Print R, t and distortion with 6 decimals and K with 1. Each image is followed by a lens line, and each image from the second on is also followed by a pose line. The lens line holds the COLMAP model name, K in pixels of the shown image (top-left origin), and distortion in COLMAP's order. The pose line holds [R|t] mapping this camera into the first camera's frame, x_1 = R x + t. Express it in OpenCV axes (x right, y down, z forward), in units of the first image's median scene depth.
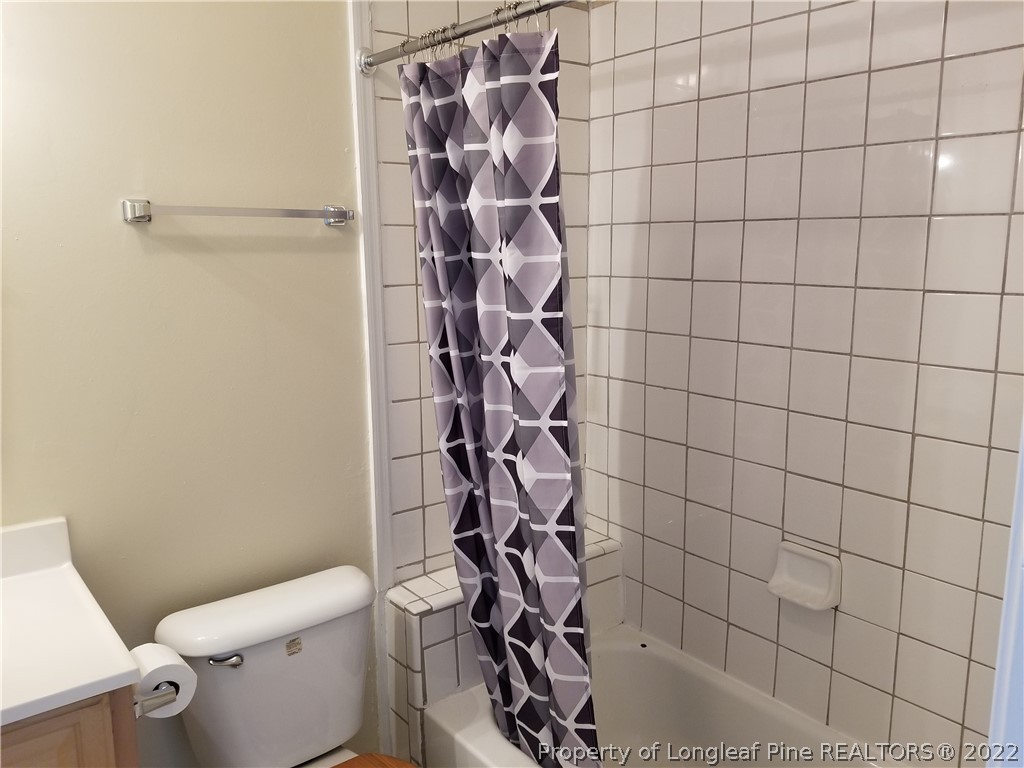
lens RADIAL K [[796.0, 0, 508.1], [0, 796.0, 380.4], [0, 0, 1]] dist [0.096124, -0.183596]
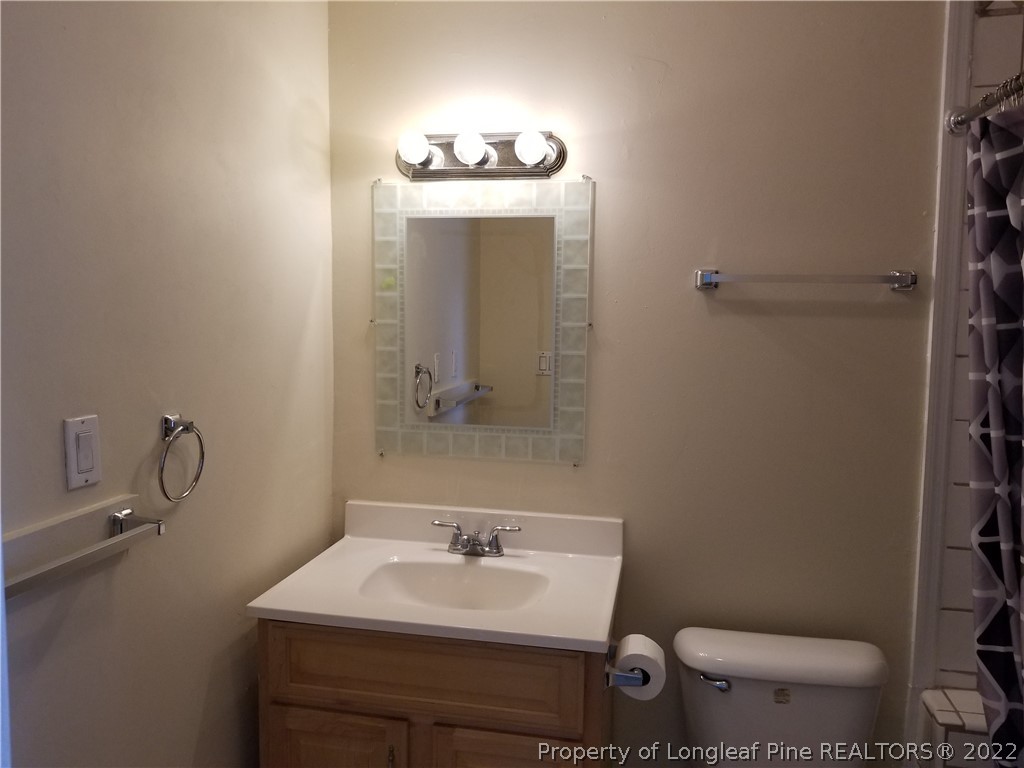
lens RADIAL K [[793.5, 0, 513.6], [0, 793.5, 388.7], [0, 0, 1]] dist [0.068152, -0.117106]
pose [[0.646688, 0.092527, -0.757122, 0.250131], [-0.147063, 0.989116, -0.004735, -0.002197], [0.748443, 0.114407, 0.653257, 0.030622]]
